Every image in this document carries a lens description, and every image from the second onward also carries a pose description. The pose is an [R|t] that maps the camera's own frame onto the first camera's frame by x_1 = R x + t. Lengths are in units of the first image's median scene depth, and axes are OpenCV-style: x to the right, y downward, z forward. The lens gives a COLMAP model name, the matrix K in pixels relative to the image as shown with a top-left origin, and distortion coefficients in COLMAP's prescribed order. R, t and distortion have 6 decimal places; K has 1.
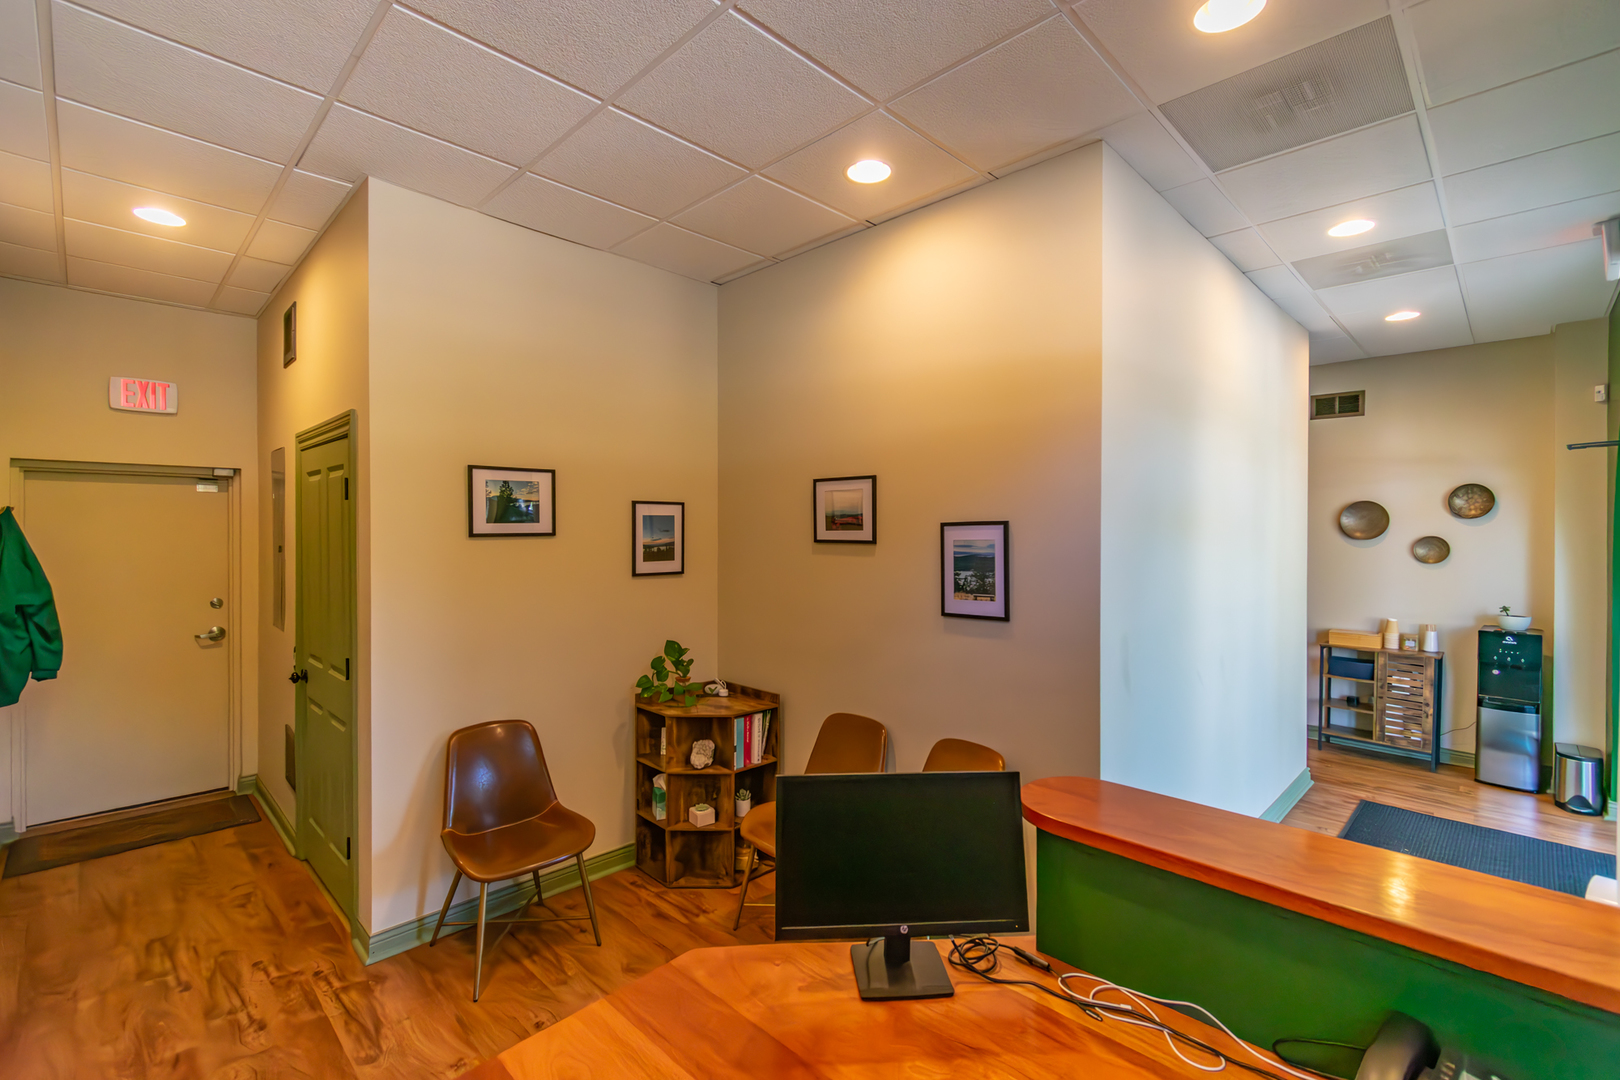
lens RADIAL K [[725.0, 0, 815.9], [0, 725.0, 533.9], [0, 0, 1]] dist [0.002674, -0.000598]
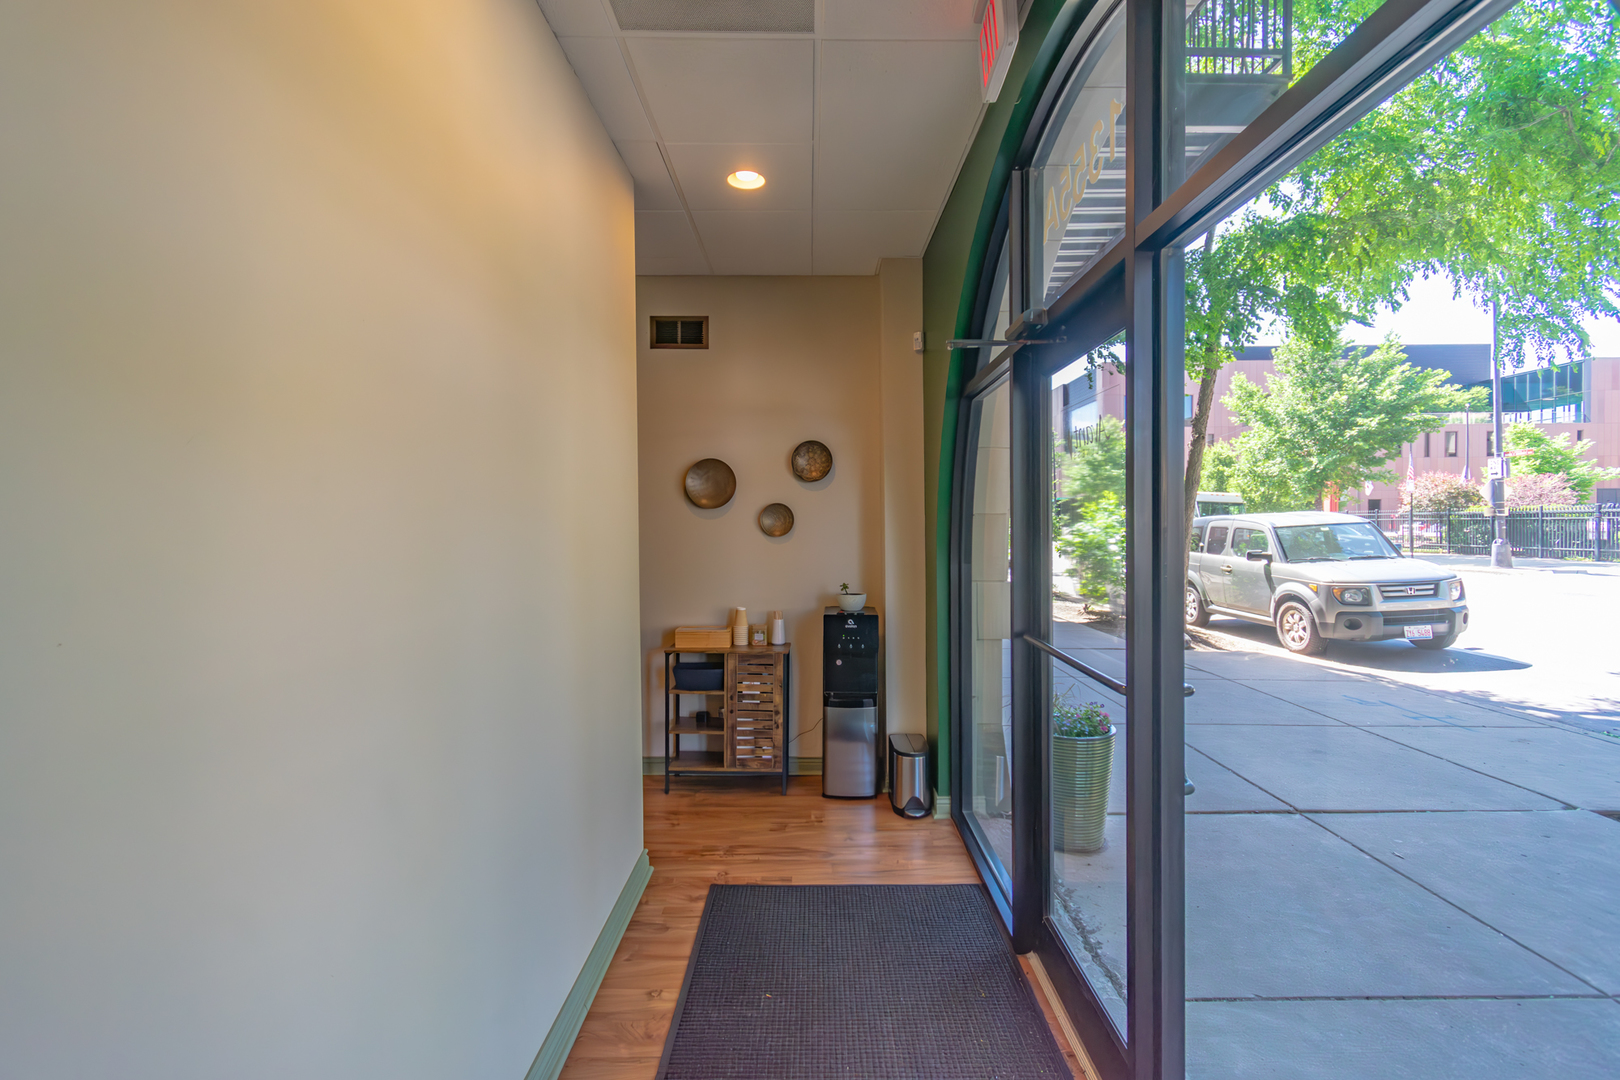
lens RADIAL K [[725.0, 0, 812.8], [0, 725.0, 532.0], [0, 0, 1]] dist [0.002674, -0.000598]
pose [[0.714916, -0.020484, 0.698910, 0.310237], [0.015040, 0.999790, 0.013917, 0.025375], [-0.699048, 0.000563, 0.715074, 0.394552]]
